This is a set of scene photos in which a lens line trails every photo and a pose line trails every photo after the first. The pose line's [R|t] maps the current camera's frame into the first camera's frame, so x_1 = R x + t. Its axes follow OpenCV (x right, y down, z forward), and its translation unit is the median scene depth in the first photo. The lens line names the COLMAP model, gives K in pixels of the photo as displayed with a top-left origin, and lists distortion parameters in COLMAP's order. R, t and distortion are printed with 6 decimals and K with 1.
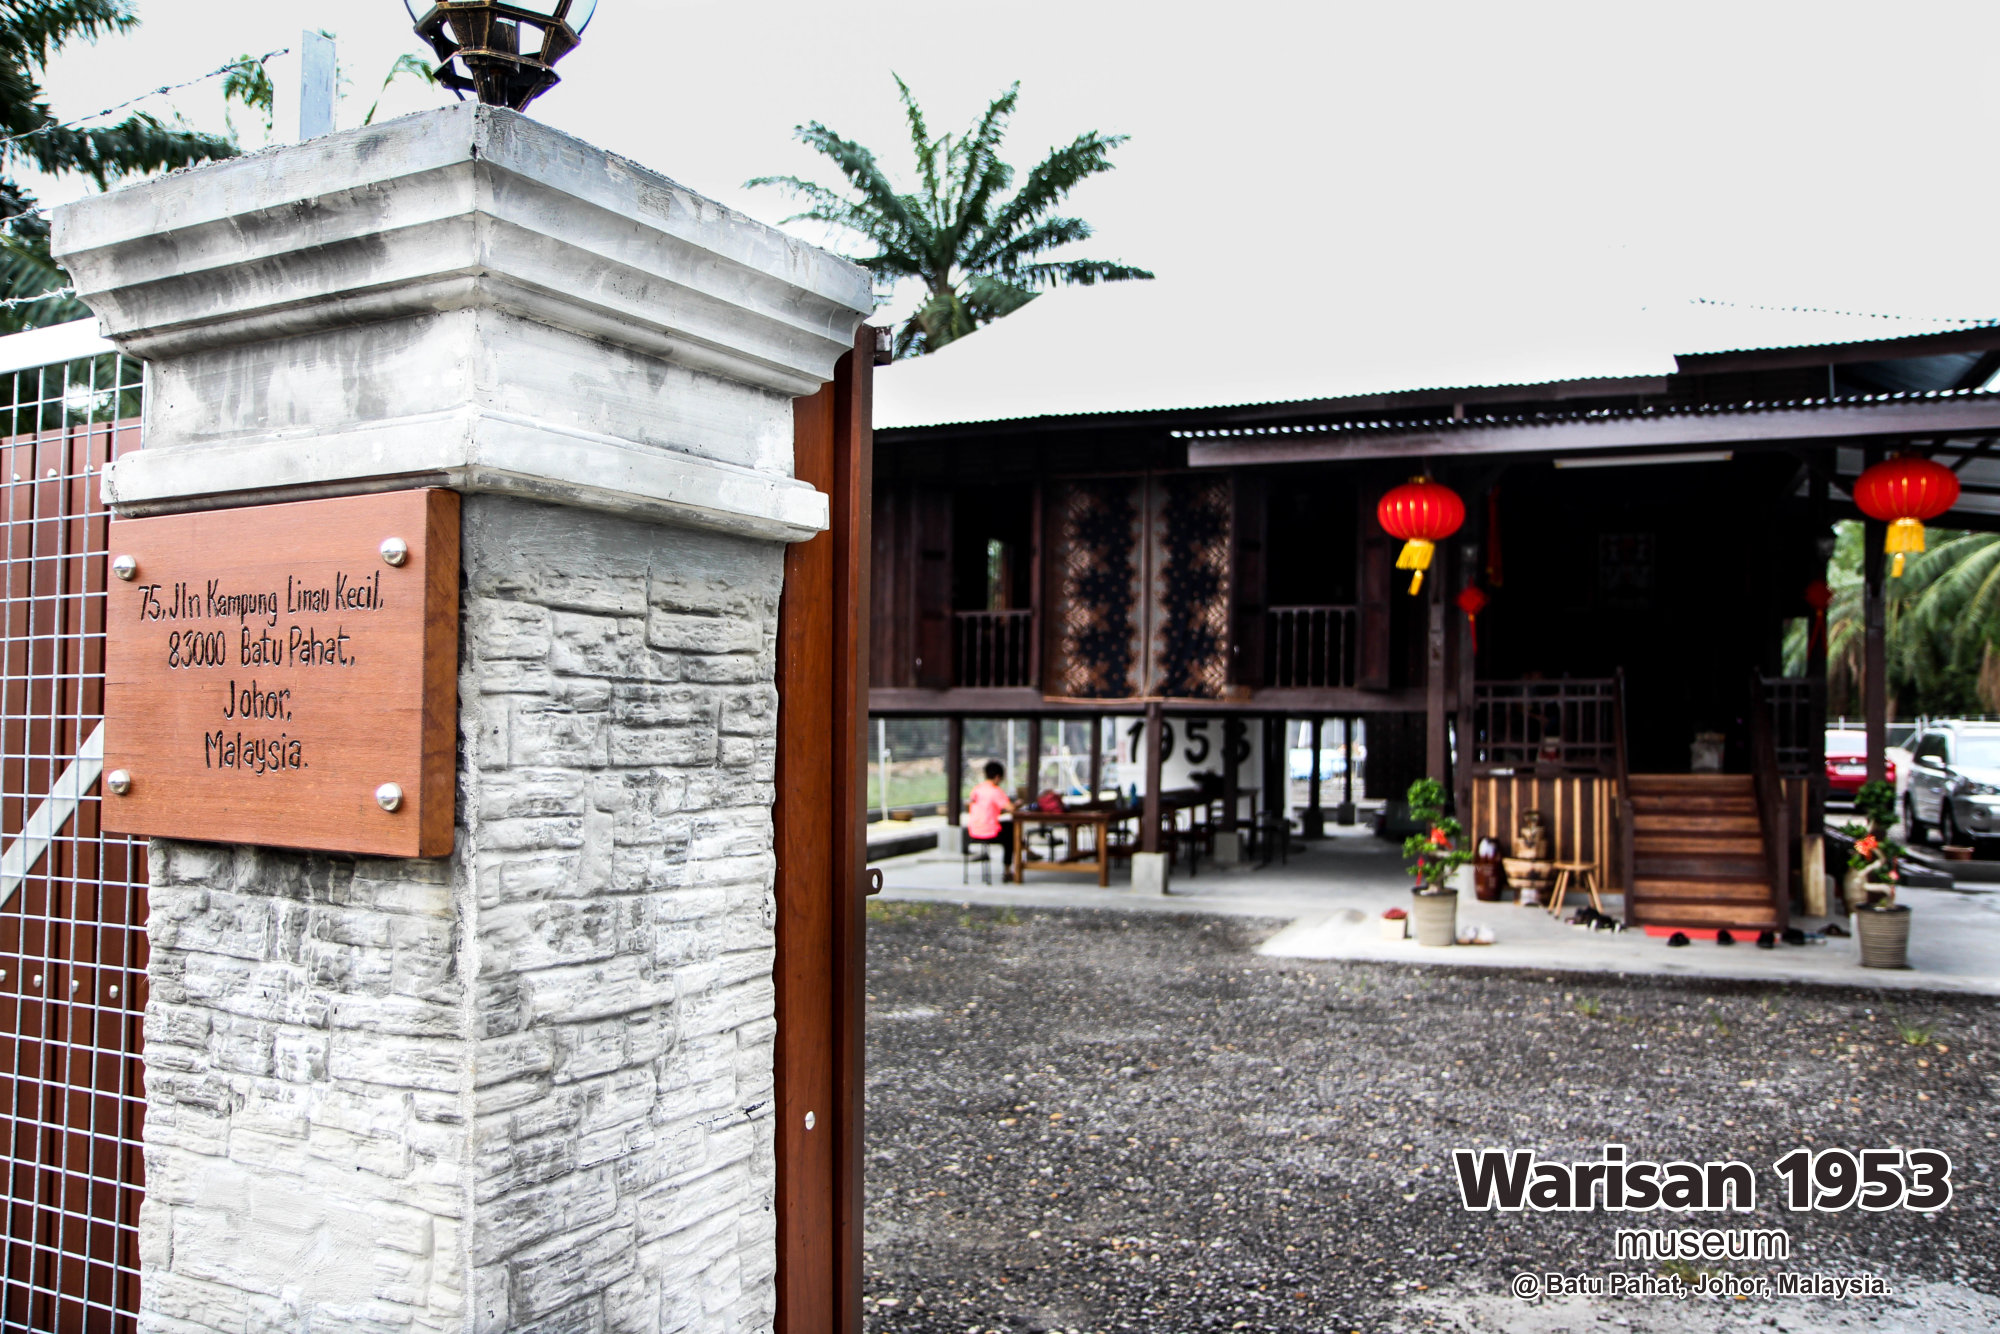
lens RADIAL K [[1856.6, 0, 1003.1], [0, 1856.6, 668.3], [0, 0, 1]] dist [-0.009213, 0.000000]
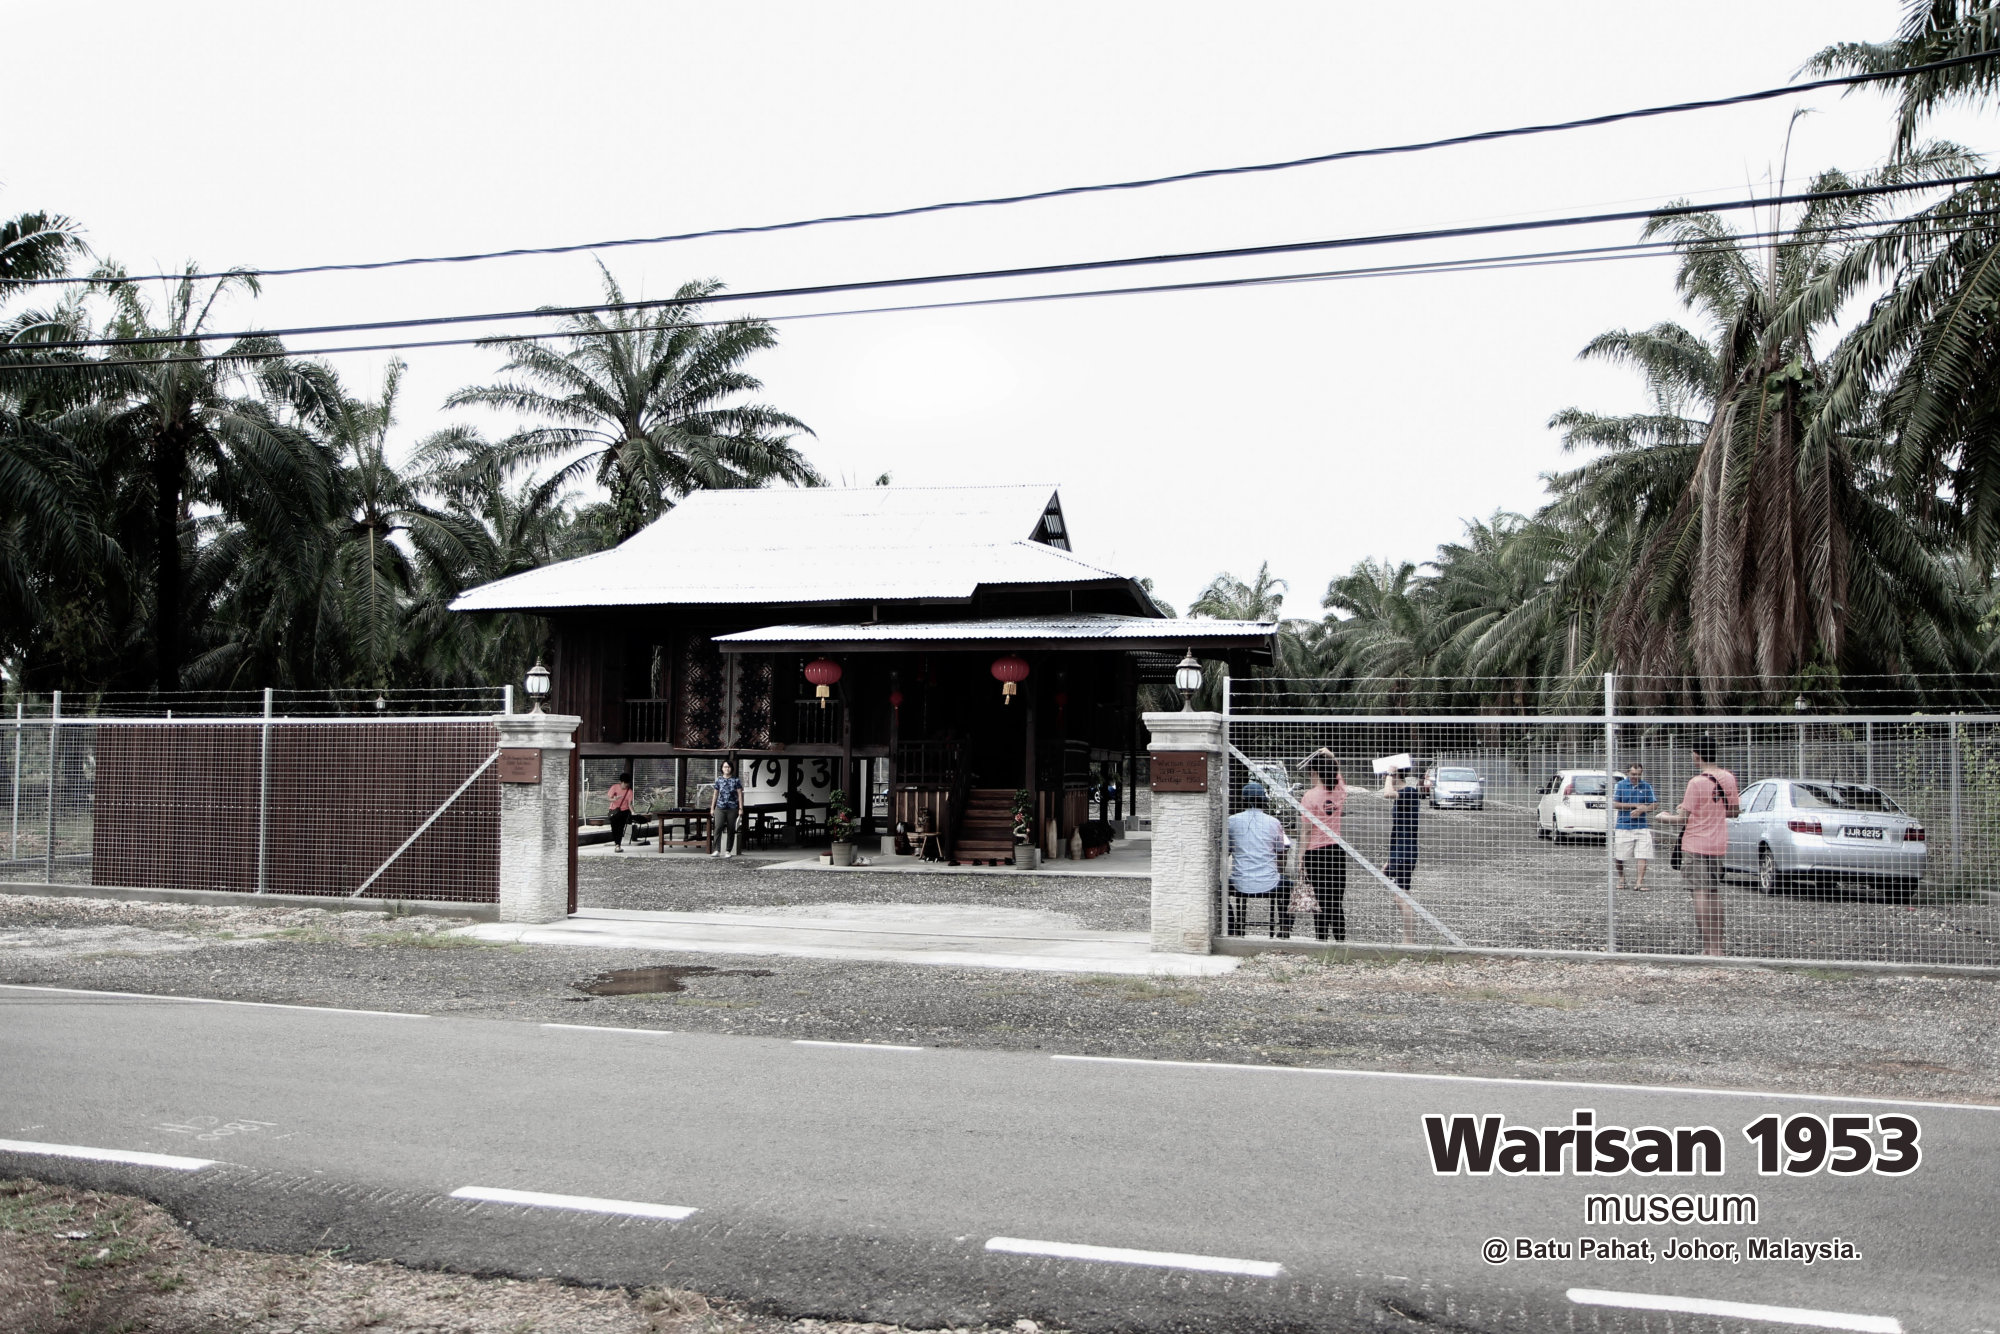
lens RADIAL K [[1856.6, 0, 986.7], [0, 1856.6, 629.8], [0, 0, 1]] dist [-0.009213, 0.000000]
pose [[0.988967, 0.010426, 0.147766, 0.606897], [-0.004894, 0.999275, -0.037754, -0.360082], [-0.148052, 0.036614, 0.988302, -9.216750]]
